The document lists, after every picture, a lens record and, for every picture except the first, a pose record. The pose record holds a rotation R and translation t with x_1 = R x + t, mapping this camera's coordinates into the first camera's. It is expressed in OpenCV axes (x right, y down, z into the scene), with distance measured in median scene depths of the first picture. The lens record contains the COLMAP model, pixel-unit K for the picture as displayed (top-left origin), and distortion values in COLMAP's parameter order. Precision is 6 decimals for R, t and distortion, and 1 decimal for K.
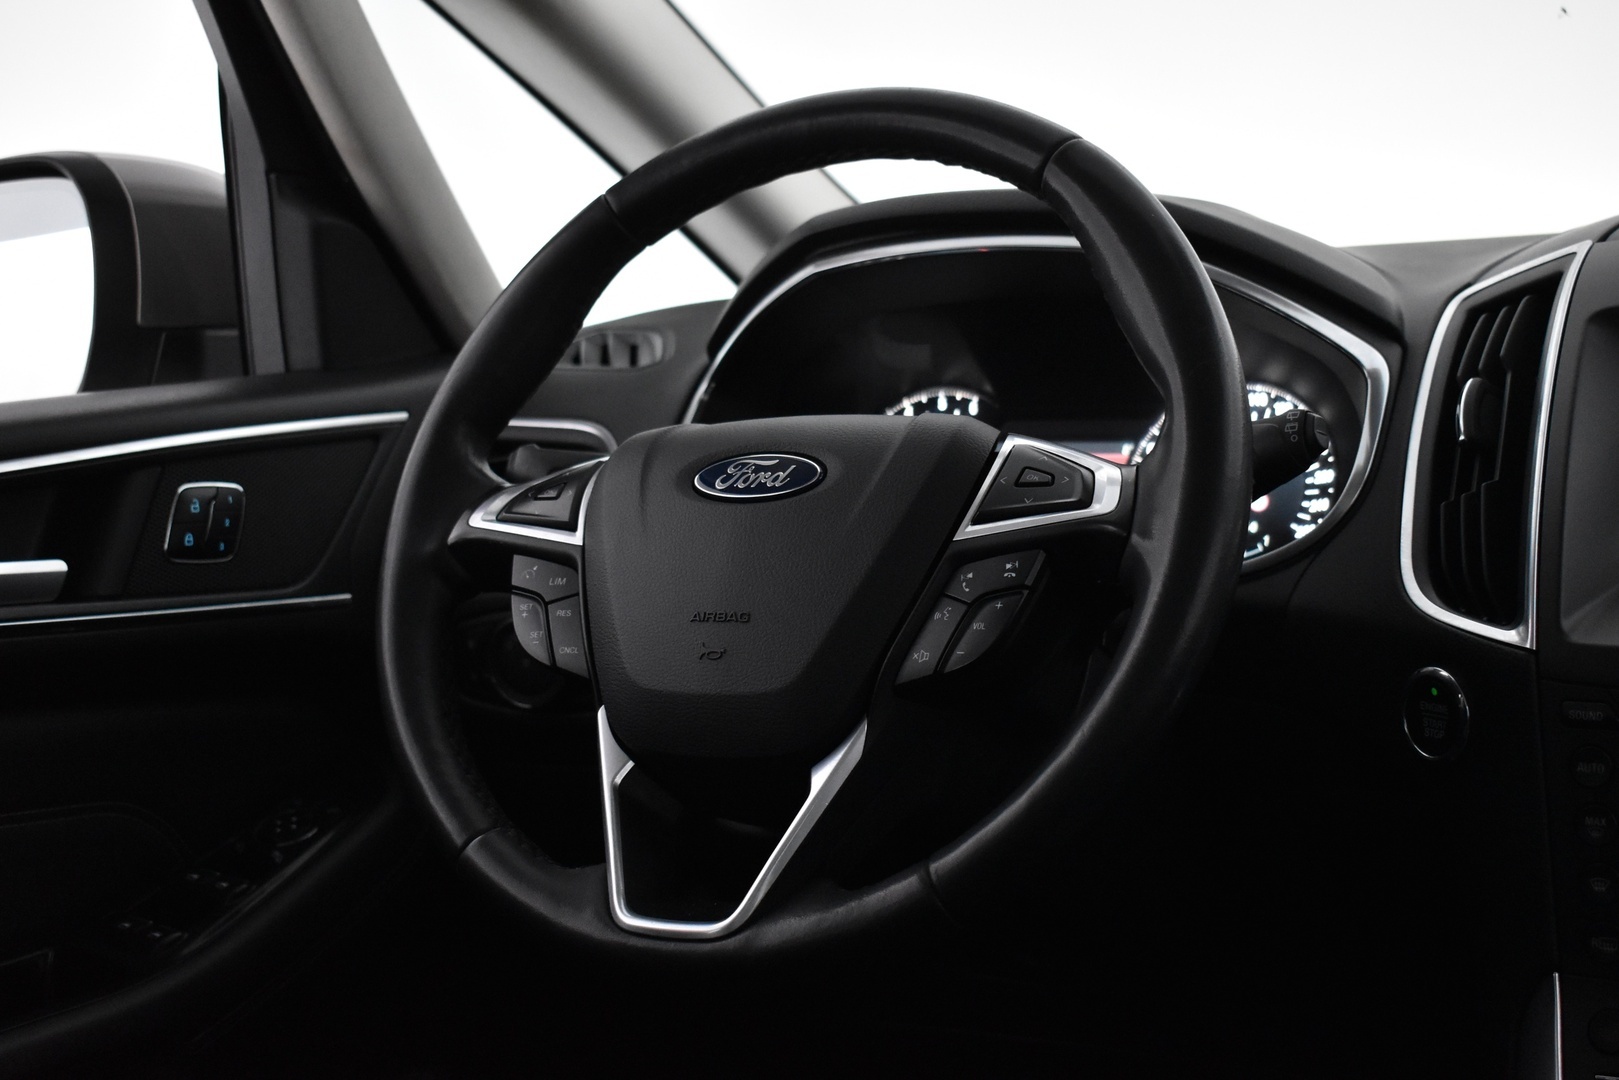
lens RADIAL K [[2128.2, 0, 809.5], [0, 2128.2, 540.0], [0, 0, 1]] dist [-0.051932, 0.029225]
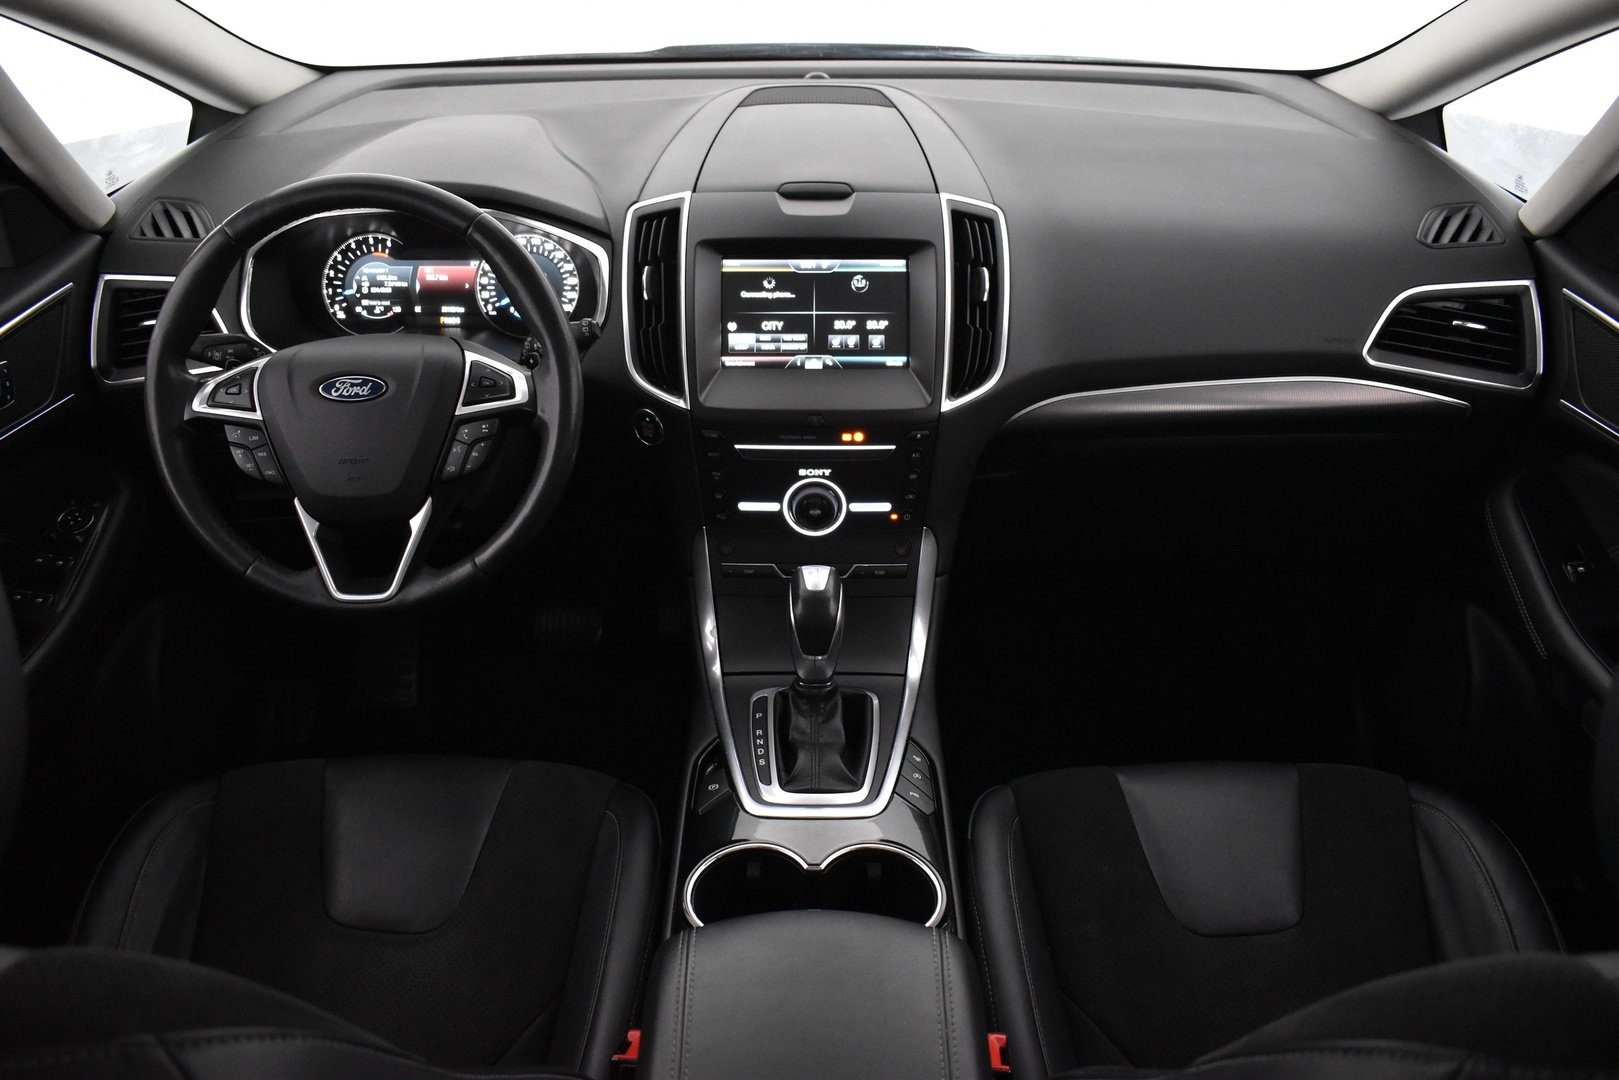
lens RADIAL K [[1300.9, 0, 809.5], [0, 1300.9, 540.0], [0, 0, 1]] dist [-0.102214, -0.004357]
pose [[0.865772, -0.233137, 0.442815, -0.231362], [0.001399, 0.885979, 0.463722, -0.488286], [-0.500436, -0.400858, 0.767383, -0.282860]]
